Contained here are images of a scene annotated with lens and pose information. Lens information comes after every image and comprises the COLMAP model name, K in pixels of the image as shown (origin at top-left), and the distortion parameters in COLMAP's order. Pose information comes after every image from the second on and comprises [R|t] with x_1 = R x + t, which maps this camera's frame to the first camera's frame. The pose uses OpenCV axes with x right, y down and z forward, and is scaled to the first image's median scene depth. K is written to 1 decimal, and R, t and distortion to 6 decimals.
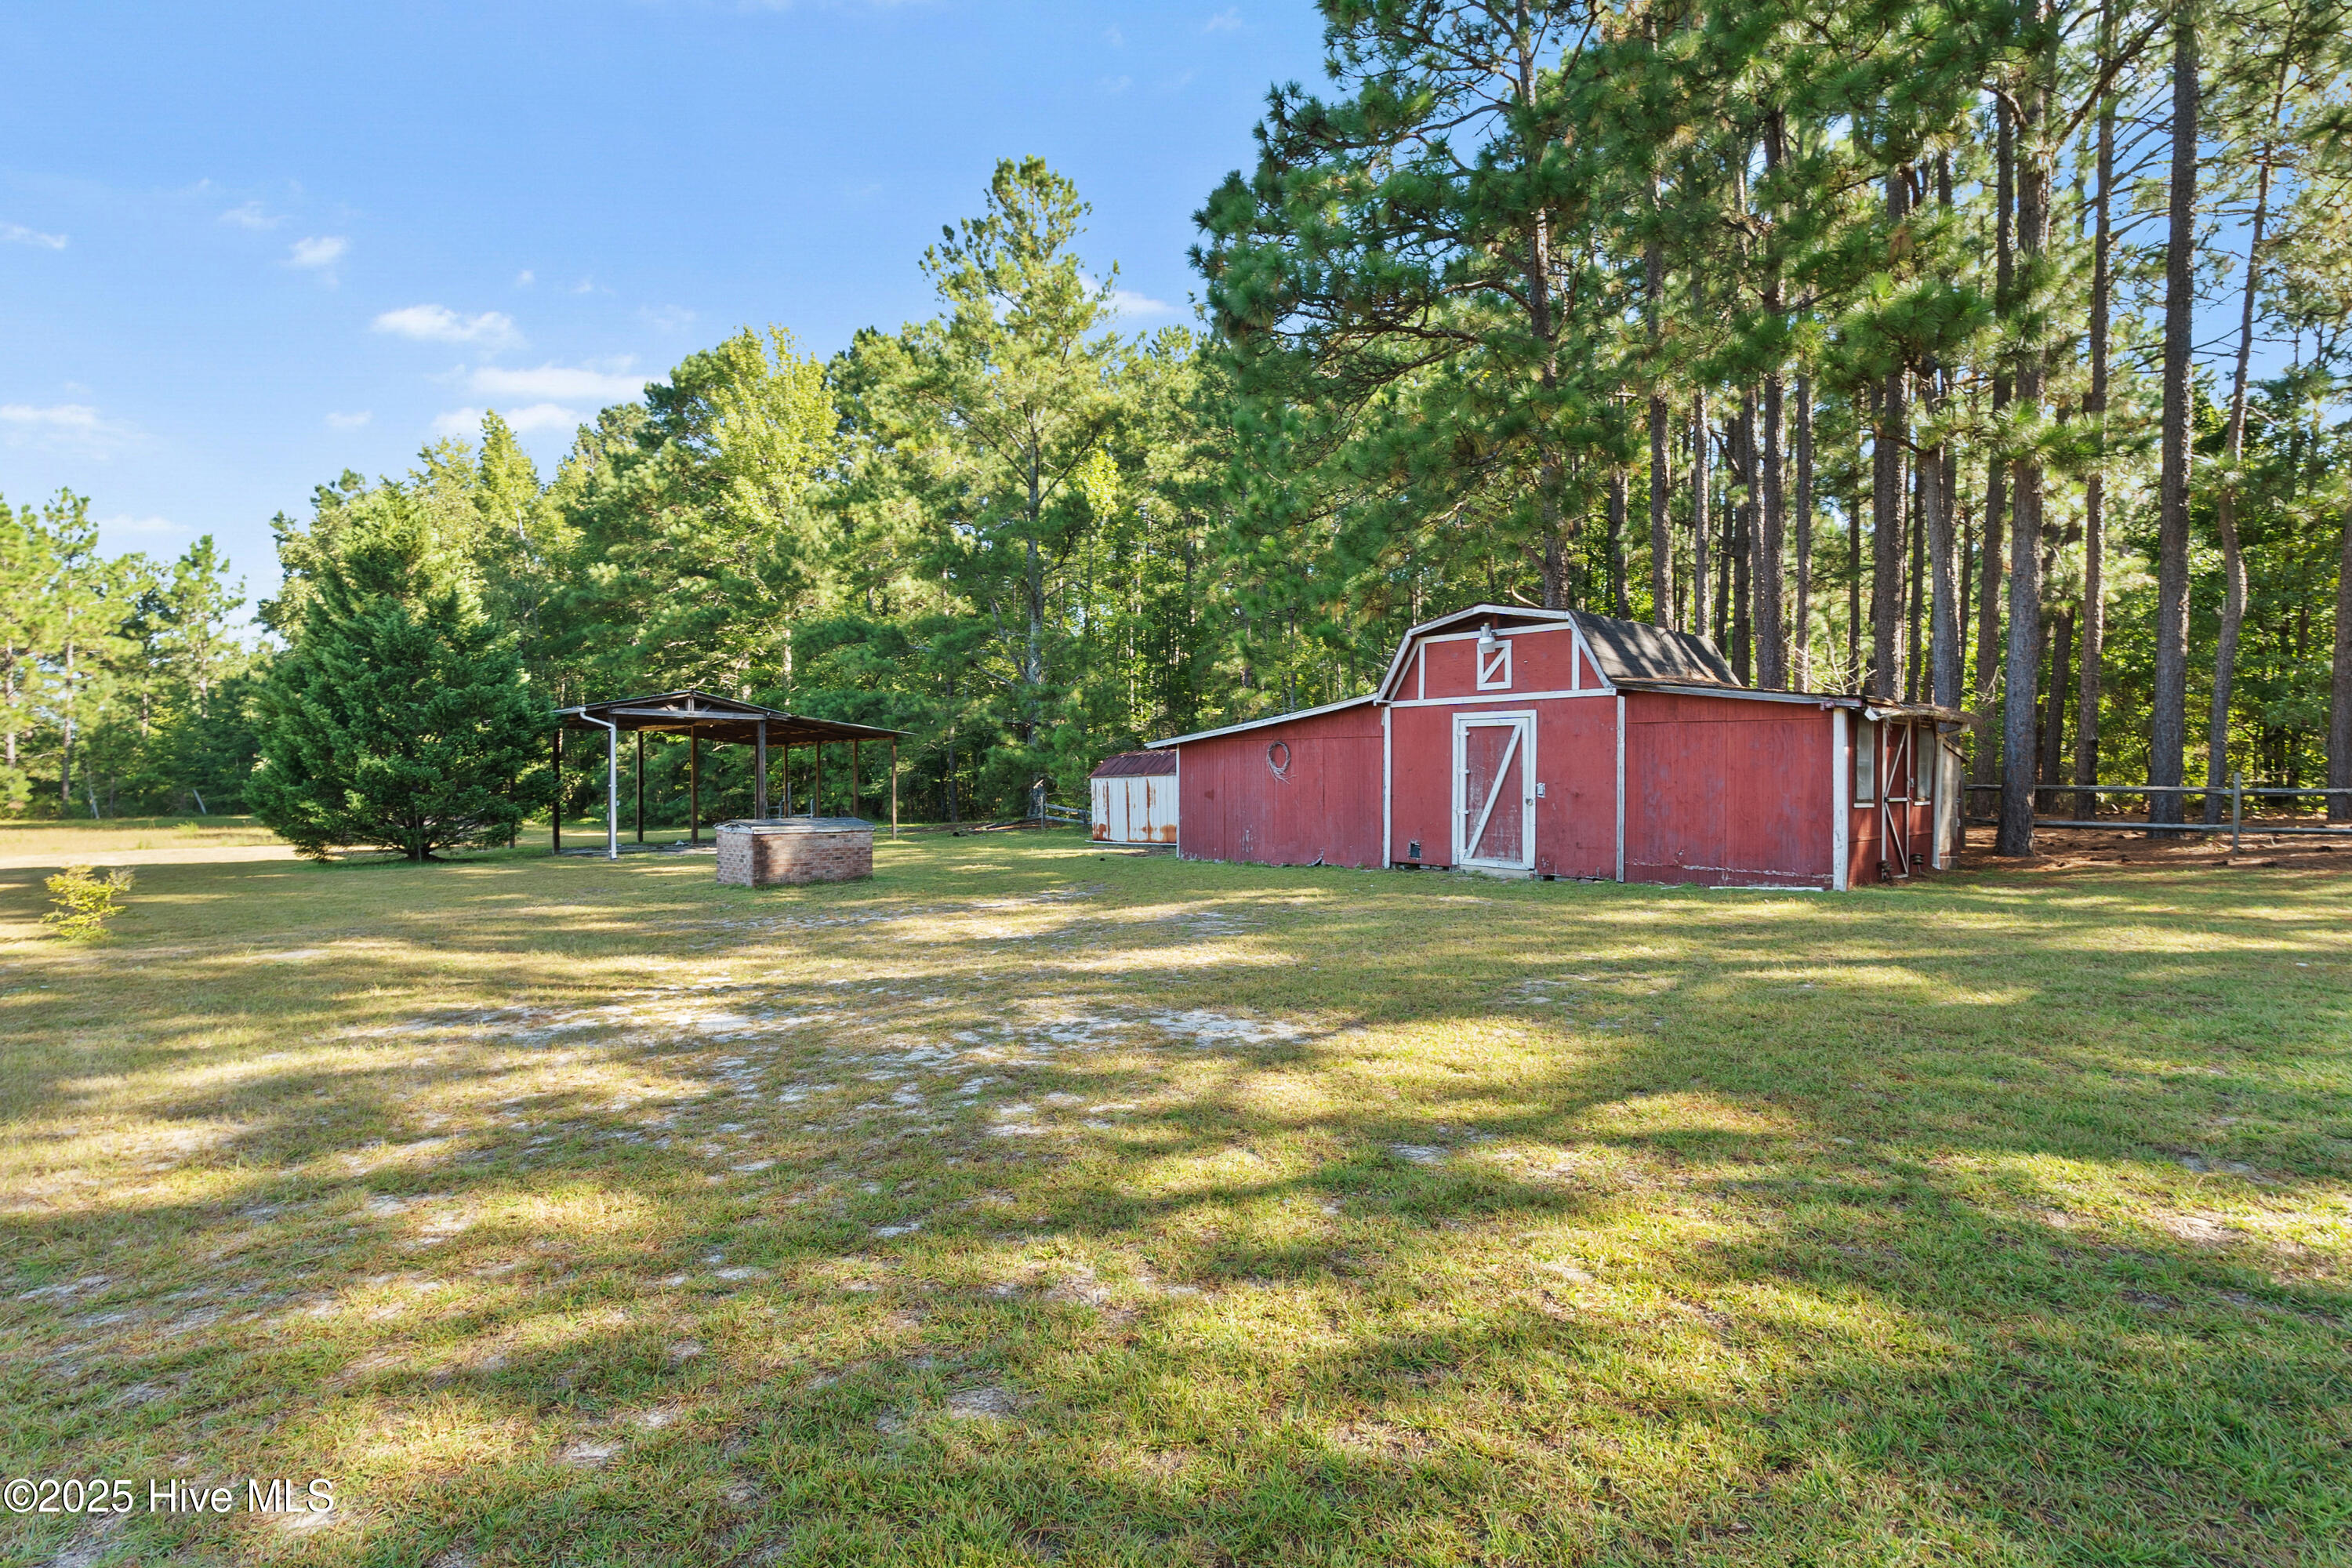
lens RADIAL K [[1086.3, 0, 1161.6], [0, 1086.3, 790.0], [0, 0, 1]] dist [-0.001737, 0.000126]
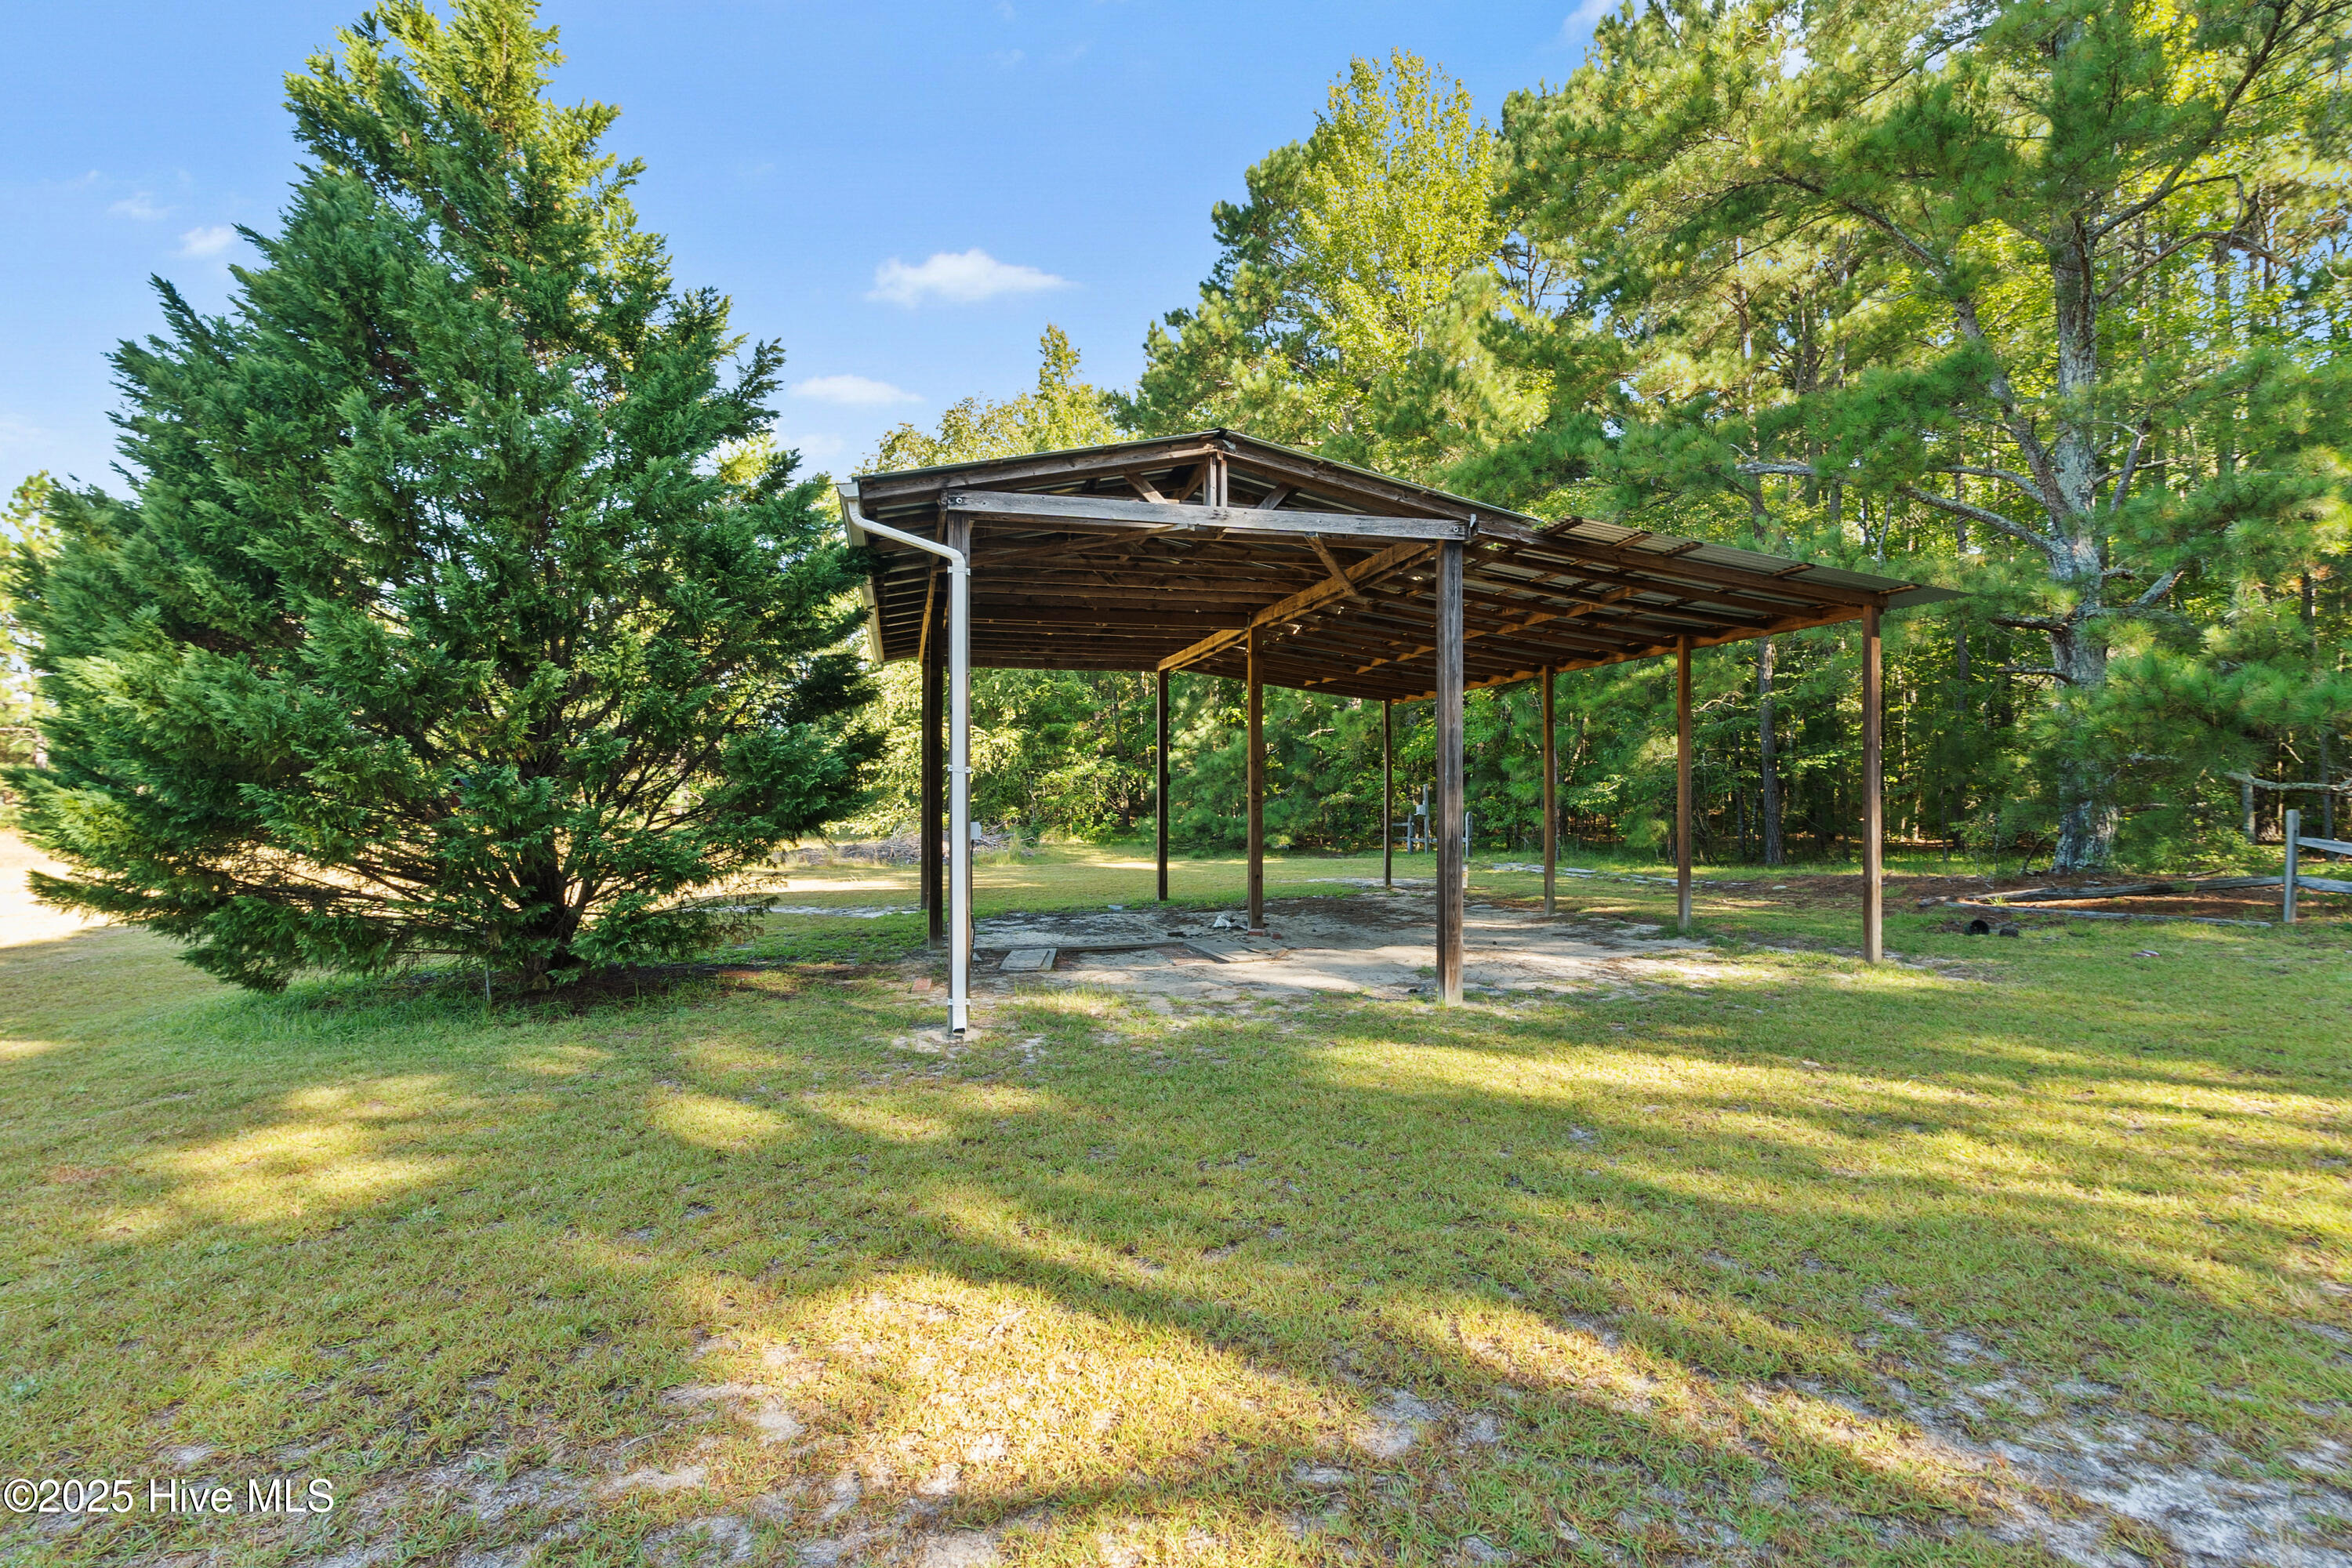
lens RADIAL K [[1086.3, 0, 1173.9], [0, 1086.3, 772.5], [0, 0, 1]] dist [-0.001737, 0.000126]
pose [[0.870442, -0.006505, -0.492227, -0.491423], [-0.006107, 0.999693, -0.024010, 0.005709], [0.492233, 0.023905, 0.870135, 1.207145]]
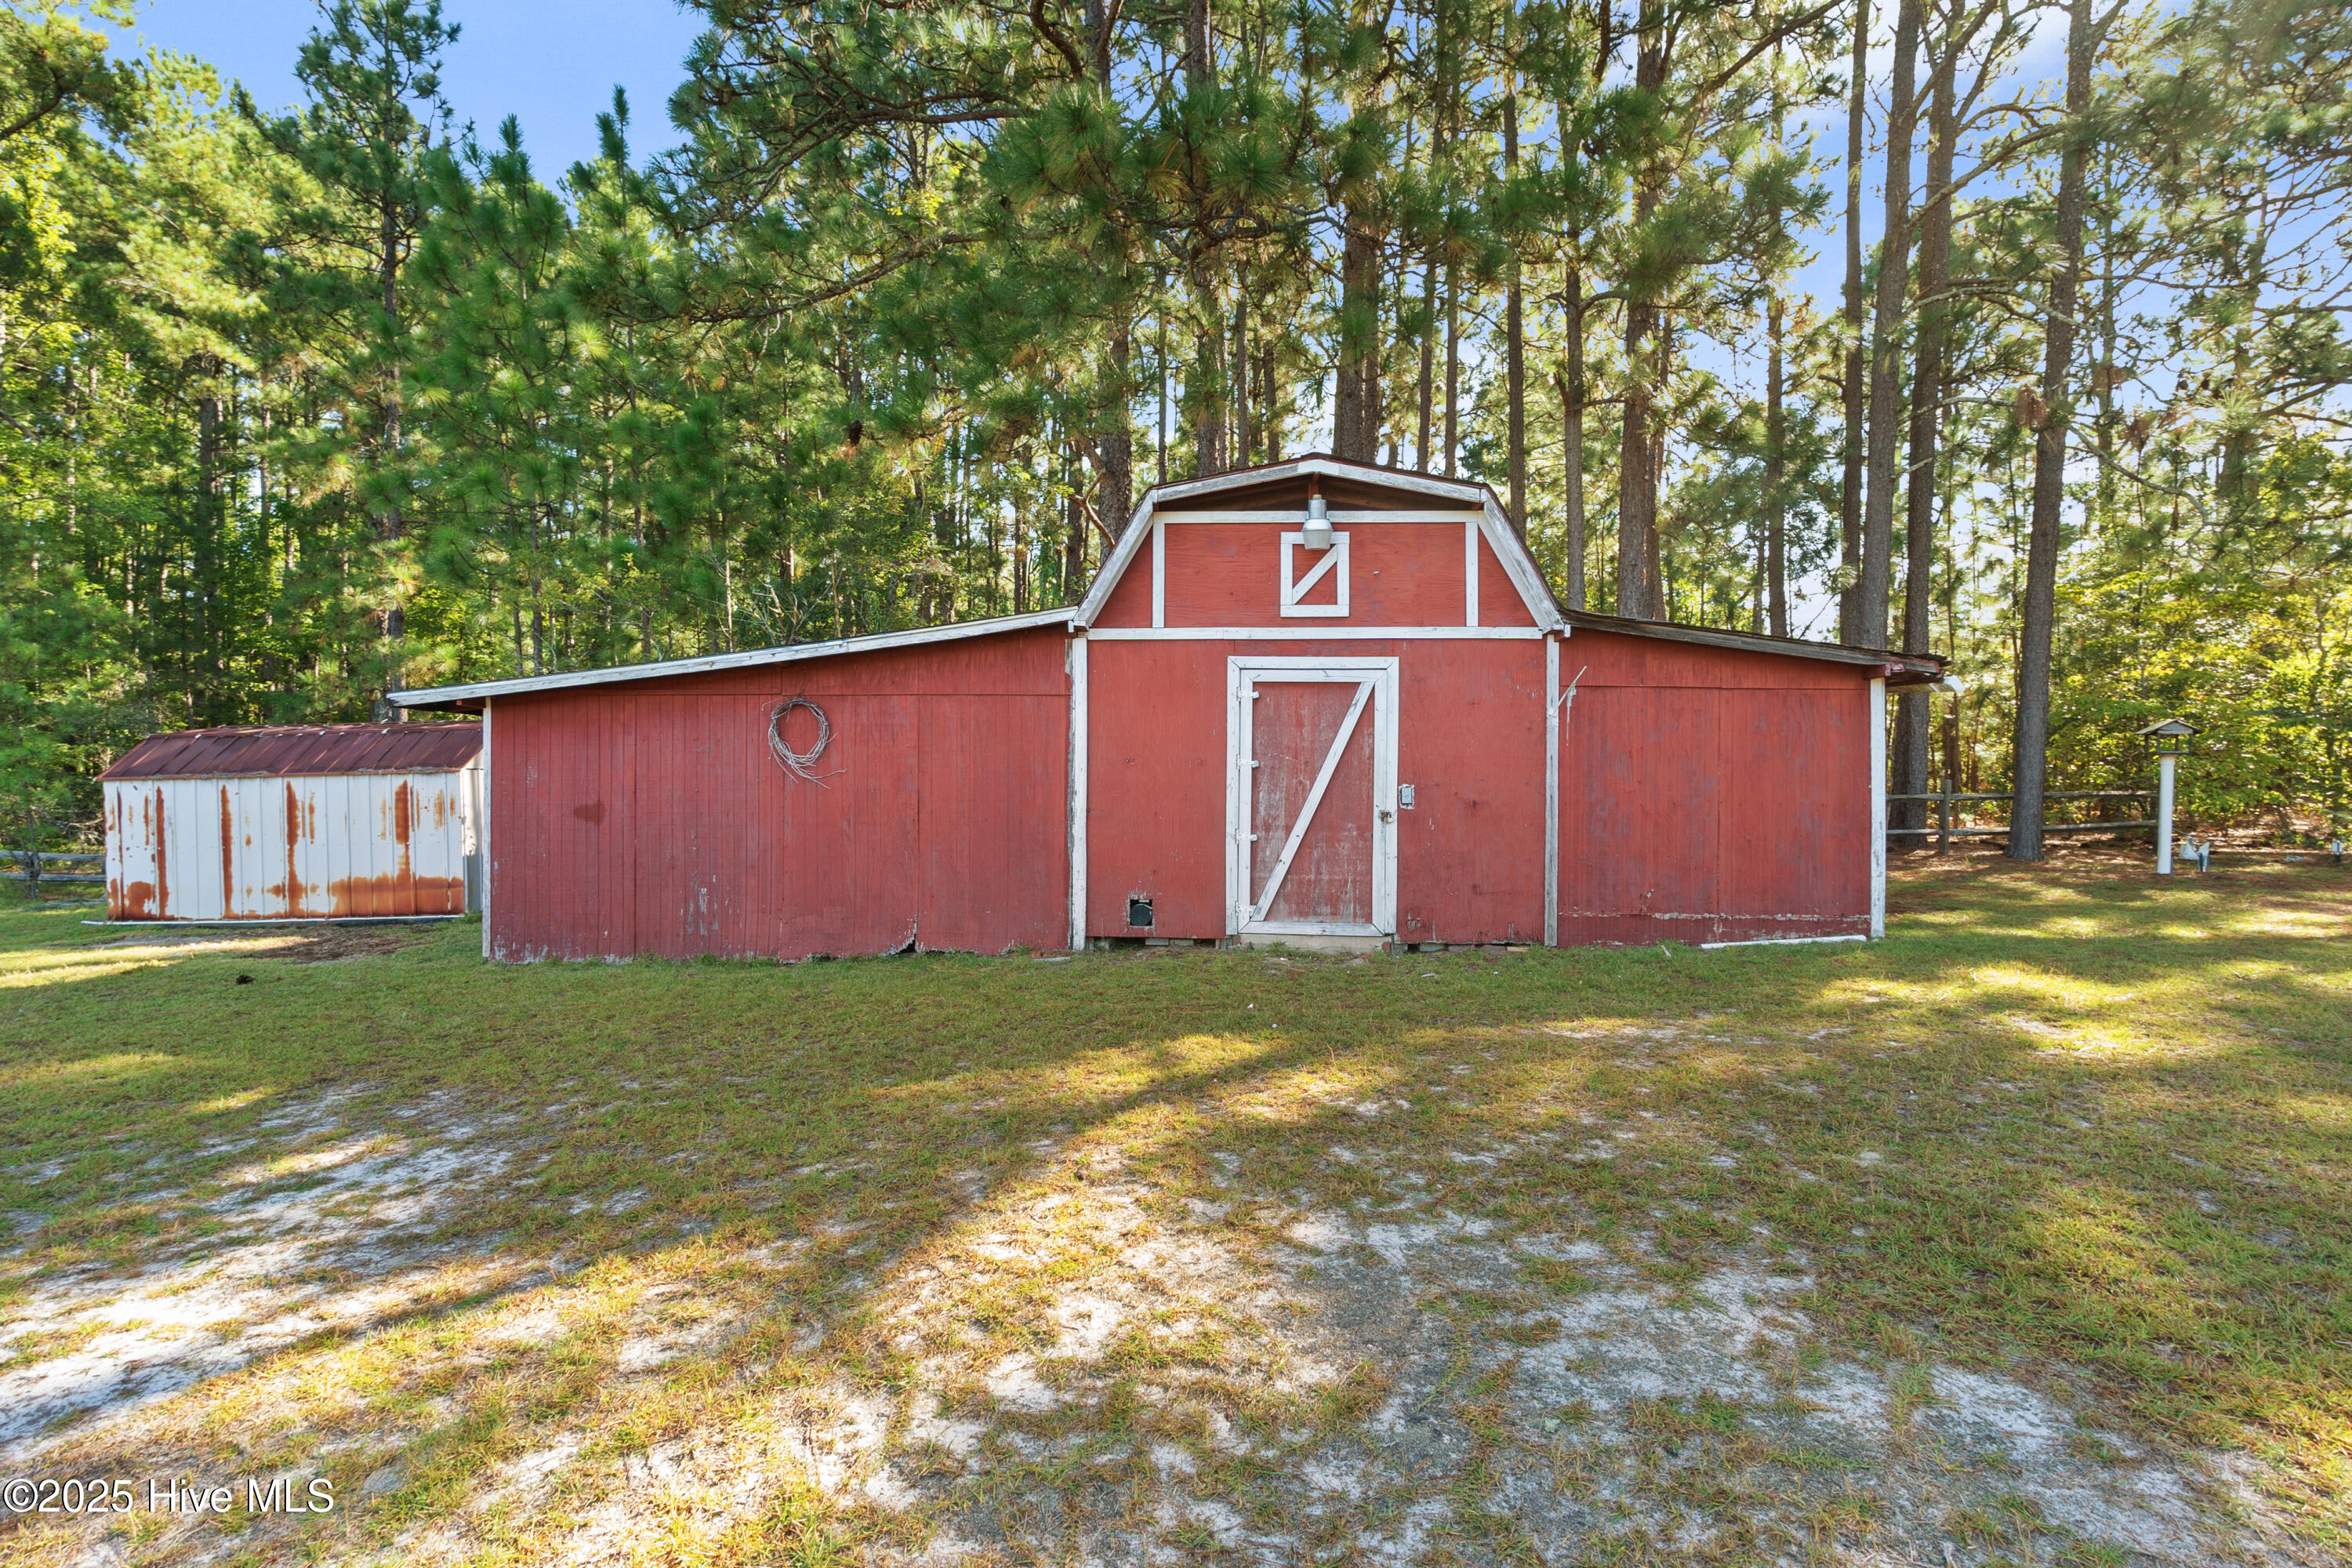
lens RADIAL K [[1086.3, 0, 1177.6], [0, 1086.3, 775.3], [0, 0, 1]] dist [-0.001737, 0.000126]
pose [[0.692294, 0.012174, 0.721513, -0.133404], [0.008014, 0.999666, -0.024557, 0.001831], [-0.721571, 0.022783, 0.691966, 0.607698]]
